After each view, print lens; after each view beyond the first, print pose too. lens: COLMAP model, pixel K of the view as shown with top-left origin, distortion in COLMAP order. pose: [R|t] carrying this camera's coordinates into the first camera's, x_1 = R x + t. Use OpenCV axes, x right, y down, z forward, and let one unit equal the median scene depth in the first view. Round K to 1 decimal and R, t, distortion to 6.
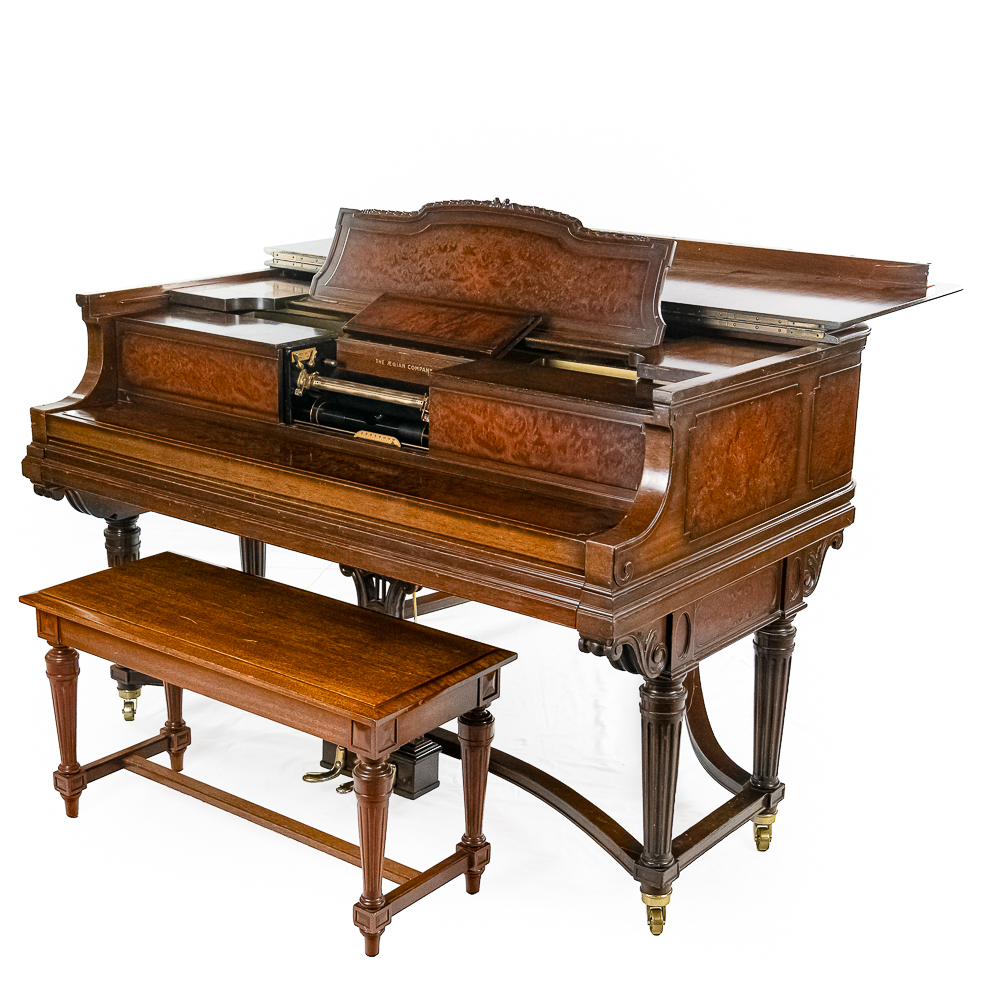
lens RADIAL K [[1613.0, 0, 500.0], [0, 1613.0, 500.0], [0, 0, 1]] dist [-0.036046, -0.080765]
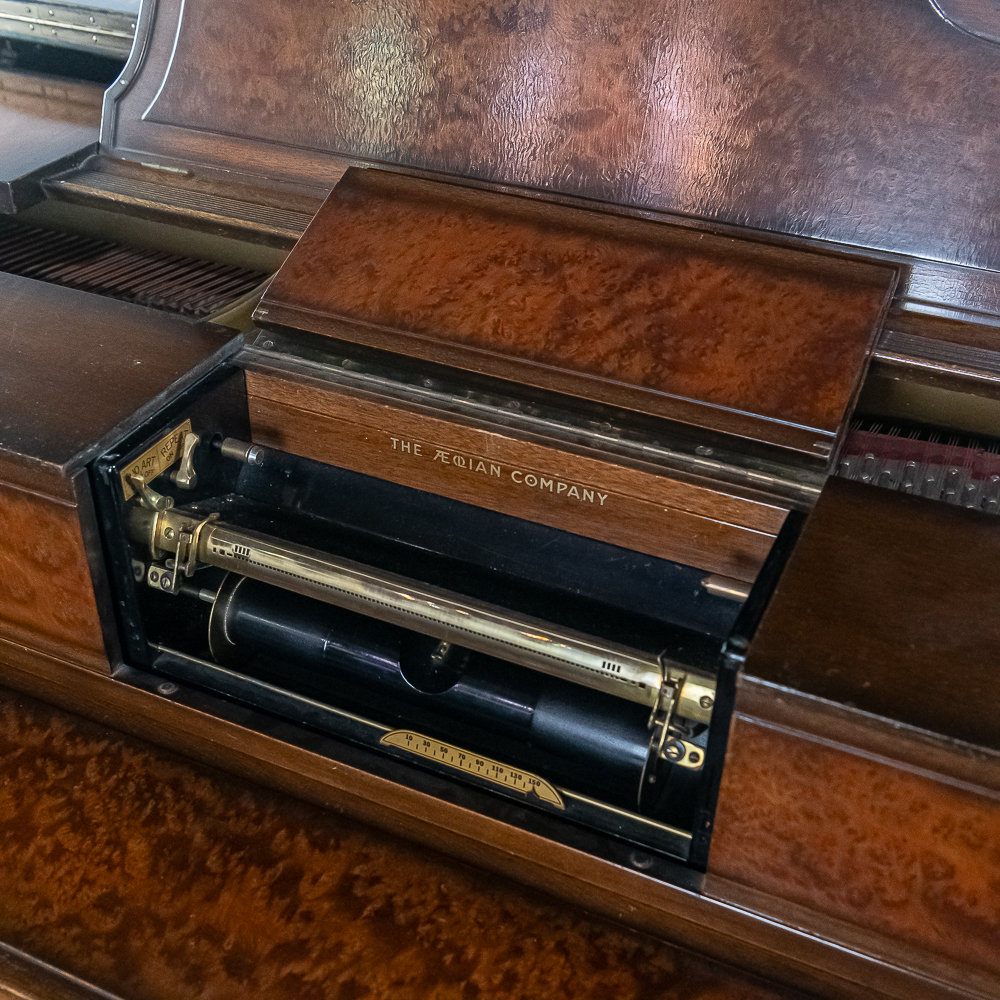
lens RADIAL K [[1258.6, 0, 500.0], [0, 1258.6, 500.0], [0, 0, 1]] dist [-0.000784, 0.012107]
pose [[0.974733, -0.132689, 0.179690, -0.110653], [0.066344, 0.940118, 0.334331, -0.170490], [-0.213292, -0.313962, 0.925167, 0.825597]]
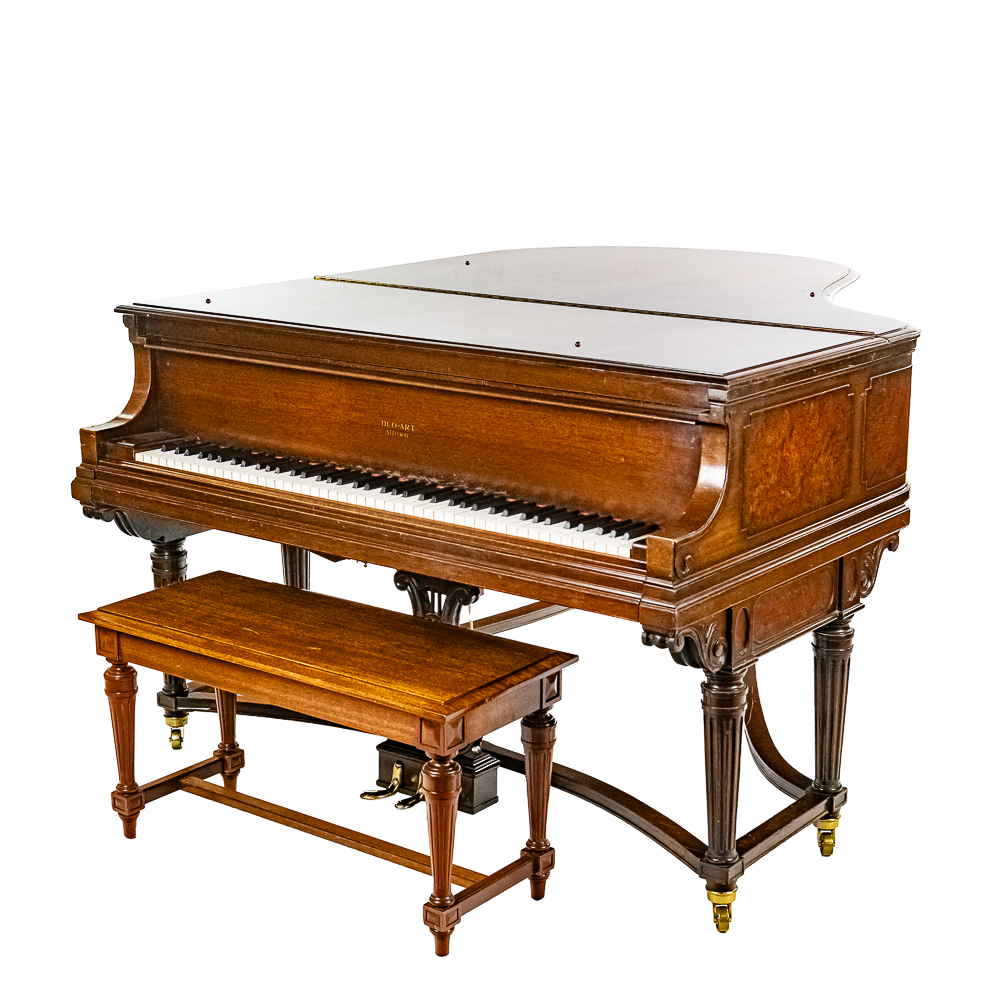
lens RADIAL K [[1842.5, 0, 500.0], [0, 1842.5, 500.0], [0, 0, 1]] dist [-0.048547, -0.112664]
pose [[0.999750, -0.020396, -0.009131, -0.025267], [0.020060, 0.999169, -0.035486, 0.036732], [0.009848, 0.035294, 0.999328, -0.153578]]
